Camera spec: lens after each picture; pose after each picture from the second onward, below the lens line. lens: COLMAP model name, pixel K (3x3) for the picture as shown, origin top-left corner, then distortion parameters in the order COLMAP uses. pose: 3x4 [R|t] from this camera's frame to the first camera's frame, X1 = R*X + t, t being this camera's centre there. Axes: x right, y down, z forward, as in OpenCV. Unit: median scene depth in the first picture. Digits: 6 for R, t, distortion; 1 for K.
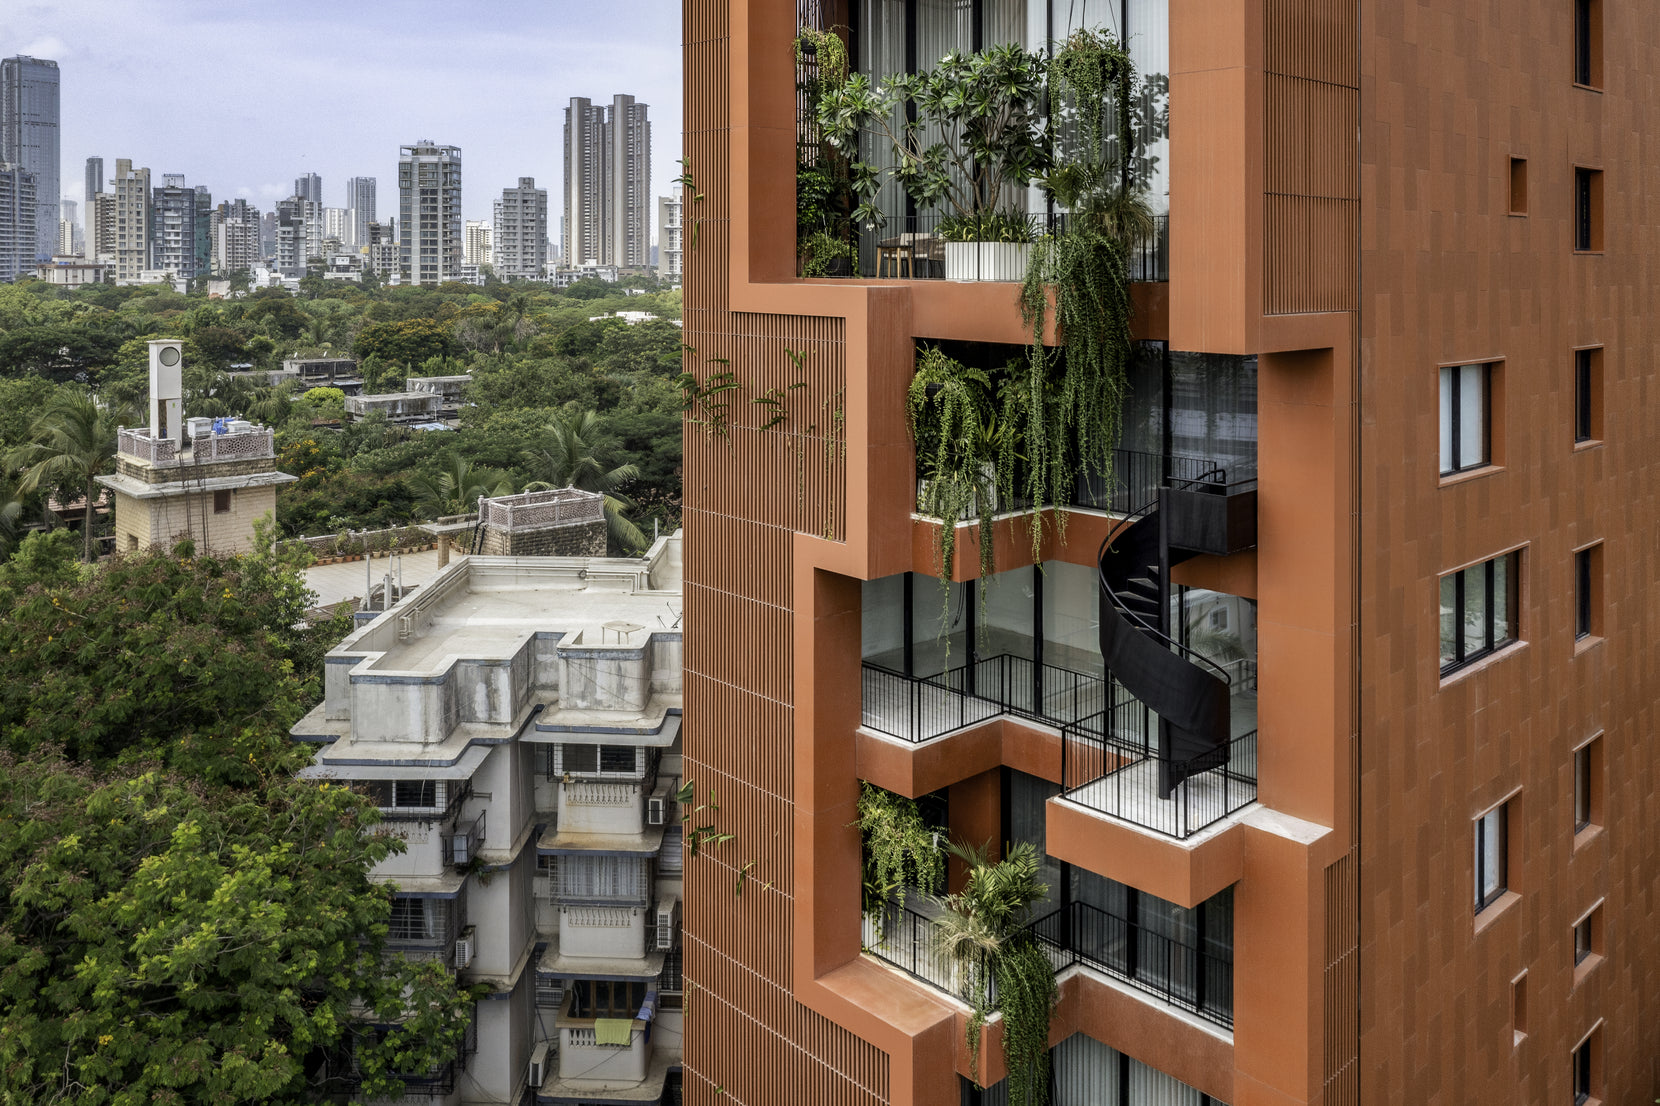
lens RADIAL K [[1382.3, 0, 822.4], [0, 1382.3, 255.5], [0, 0, 1]] dist [-0.008573, 0.004469]
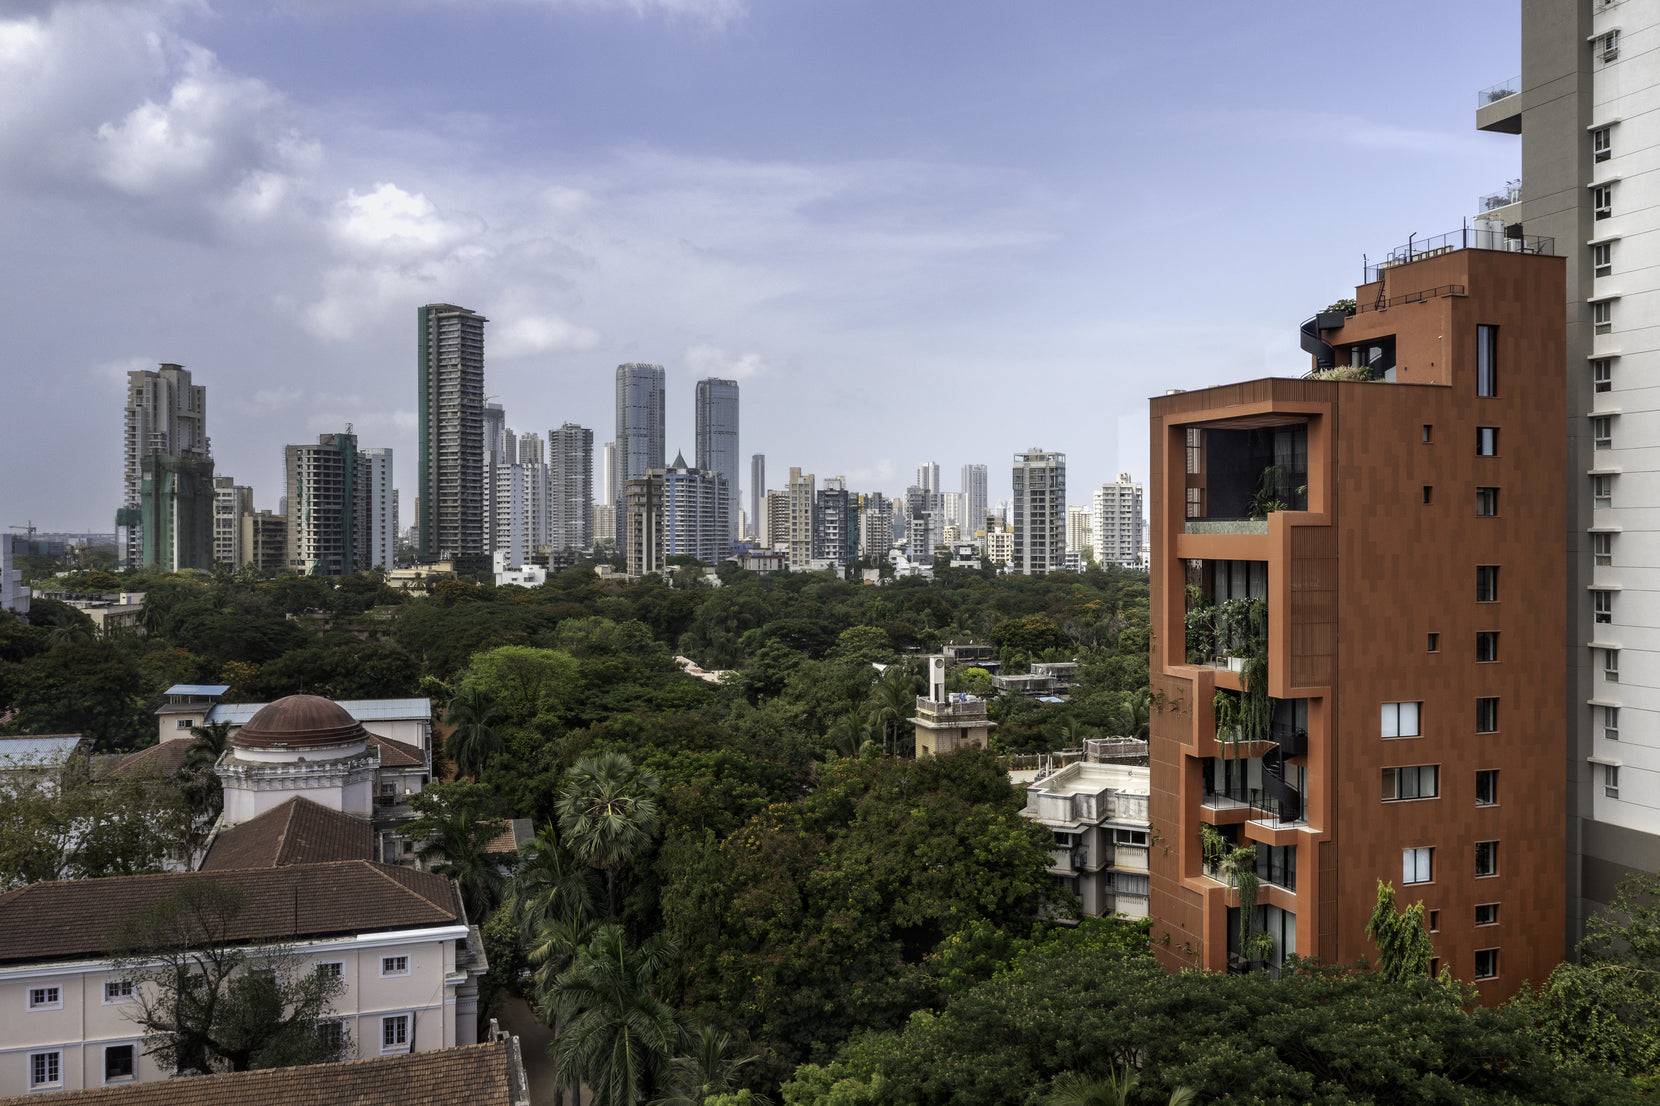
lens RADIAL K [[1346.1, 0, 826.4], [0, 1346.1, 547.2], [0, 0, 1]] dist [0.004267, 0.003644]
pose [[0.908870, 0.000984, -0.417078, 0.089990], [0.003556, 0.999943, 0.010108, -0.049167], [0.417064, -0.010671, 0.908815, -0.368366]]
